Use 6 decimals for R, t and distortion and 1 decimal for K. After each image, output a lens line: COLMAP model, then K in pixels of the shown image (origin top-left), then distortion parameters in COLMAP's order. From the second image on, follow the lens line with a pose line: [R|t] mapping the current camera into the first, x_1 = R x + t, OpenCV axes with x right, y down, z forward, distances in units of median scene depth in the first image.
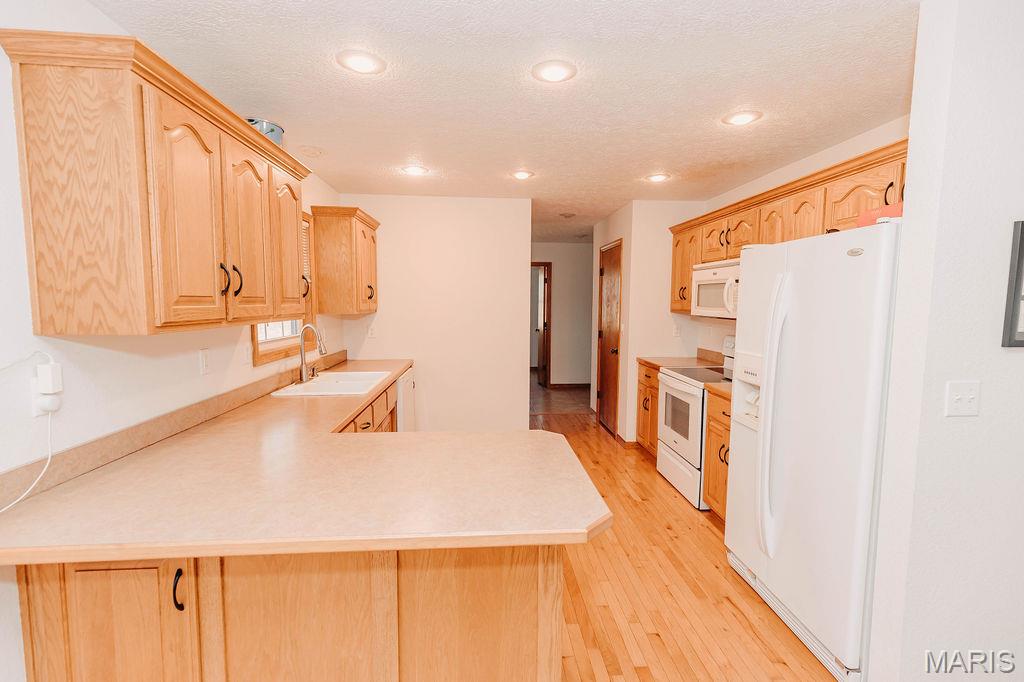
lens RADIAL K [[476.0, 0, 512.0], [0, 476.0, 341.0], [0, 0, 1]] dist [0.002080, 0.000165]
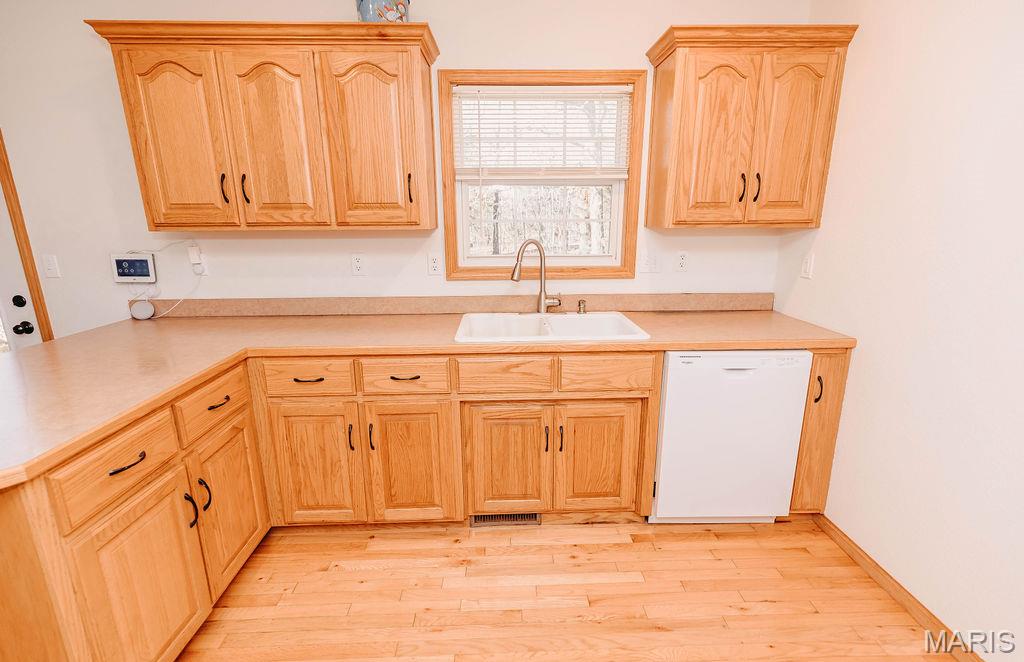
lens RADIAL K [[468.9, 0, 512.0], [0, 468.9, 331.0], [0, 0, 1]] dist [-0.000804, -0.000145]
pose [[-0.046458, 0.227920, -0.972571, 0.368192], [-0.076449, 0.969955, 0.230959, -0.069929], [0.995991, 0.085082, -0.027637, 1.125042]]
